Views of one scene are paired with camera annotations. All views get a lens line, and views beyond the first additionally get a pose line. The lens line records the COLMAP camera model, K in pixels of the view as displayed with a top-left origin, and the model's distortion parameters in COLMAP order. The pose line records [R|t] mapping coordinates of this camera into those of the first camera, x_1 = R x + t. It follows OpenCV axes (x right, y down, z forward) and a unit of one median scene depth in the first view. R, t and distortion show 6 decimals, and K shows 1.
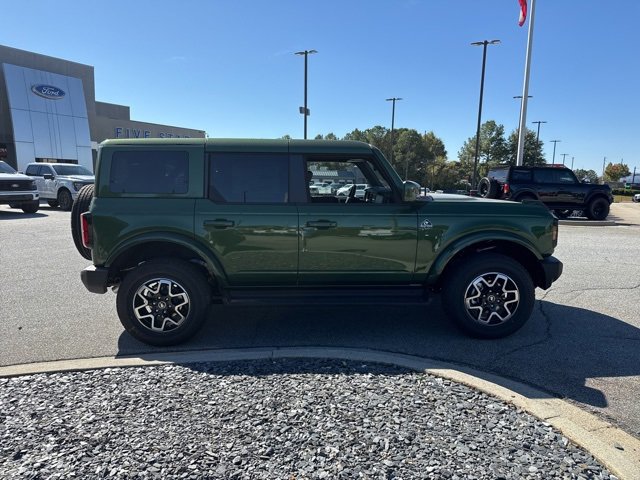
lens RADIAL K [[450.6, 0, 318.2], [0, 450.6, 242.9], [0, 0, 1]] dist [0.037830, -0.049108]
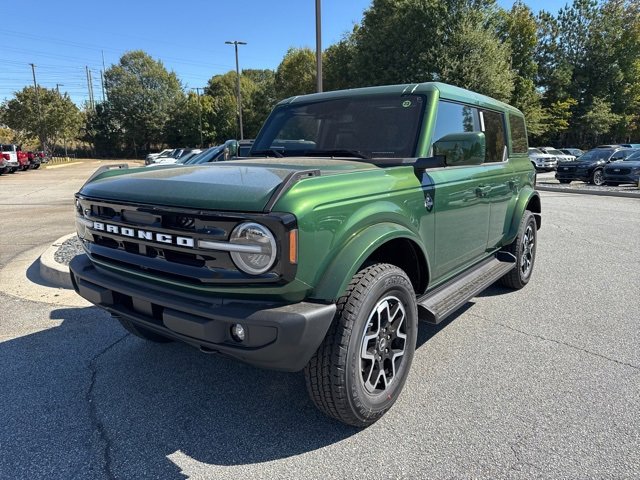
lens RADIAL K [[450.6, 0, 319.5], [0, 450.6, 239.9], [0, 0, 1]] dist [0.037830, -0.049108]
pose [[-0.620173, 0.144825, -0.770981, 0.819675], [-0.117139, 0.954695, 0.273560, -0.206294], [0.775670, 0.259966, -0.575111, 1.654456]]
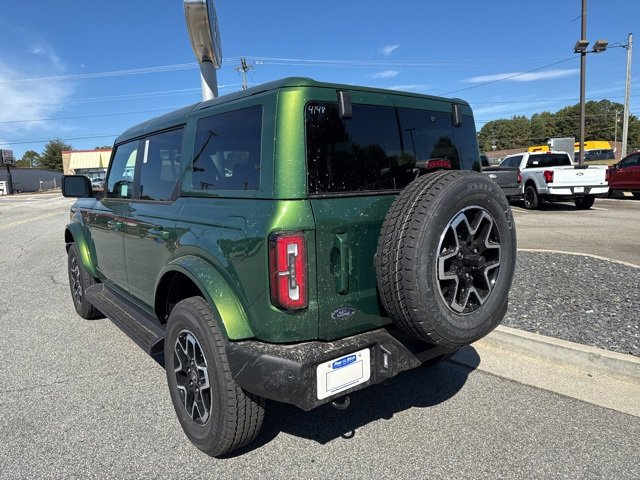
lens RADIAL K [[450.6, 0, 317.7], [0, 450.6, 236.7], [0, 0, 1]] dist [0.037830, -0.049108]
pose [[-0.590560, -0.090001, 0.801959, -0.883430], [0.147277, 0.965052, 0.216758, -0.206822], [-0.793441, 0.246119, -0.556666, 1.561106]]
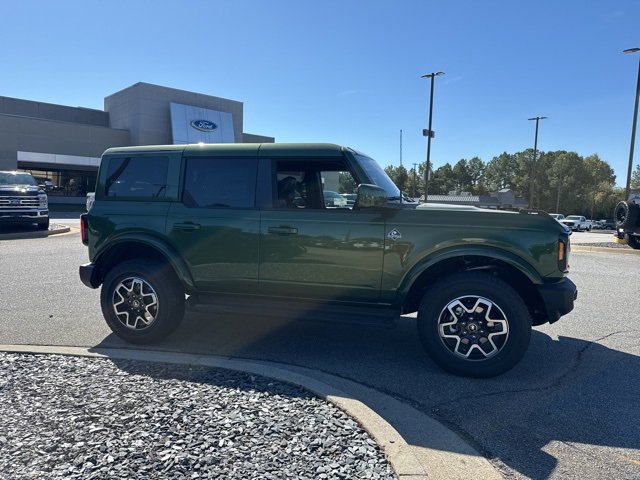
lens RADIAL K [[450.6, 0, 320.3], [0, 450.6, 242.1], [0, 0, 1]] dist [0.037830, -0.049108]
pose [[0.952495, 0.038177, -0.302153, 0.358714], [-0.055859, 0.997181, -0.050093, 0.024390], [0.299389, 0.064591, 0.951942, 0.122730]]
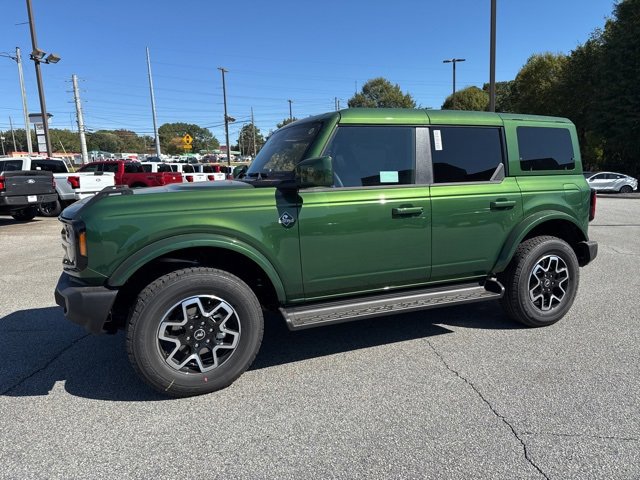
lens RADIAL K [[450.6, 0, 320.7], [0, 450.6, 240.1], [0, 0, 1]] dist [0.037830, -0.049108]
pose [[-0.926198, 0.068674, -0.370732, 0.438093], [-0.041147, 0.958990, 0.280438, -0.270422], [0.374787, 0.274996, -0.885388, 2.049720]]
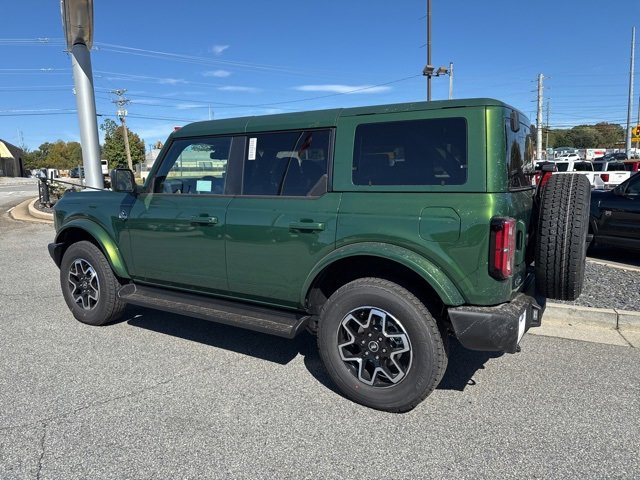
lens RADIAL K [[450.6, 0, 320.3], [0, 450.6, 236.2], [0, 0, 1]] dist [0.037830, -0.049108]
pose [[-0.836888, -0.070273, 0.542845, -0.630426], [0.085778, 0.962635, 0.256858, -0.266822], [-0.540612, 0.261525, -0.799589, 1.935498]]
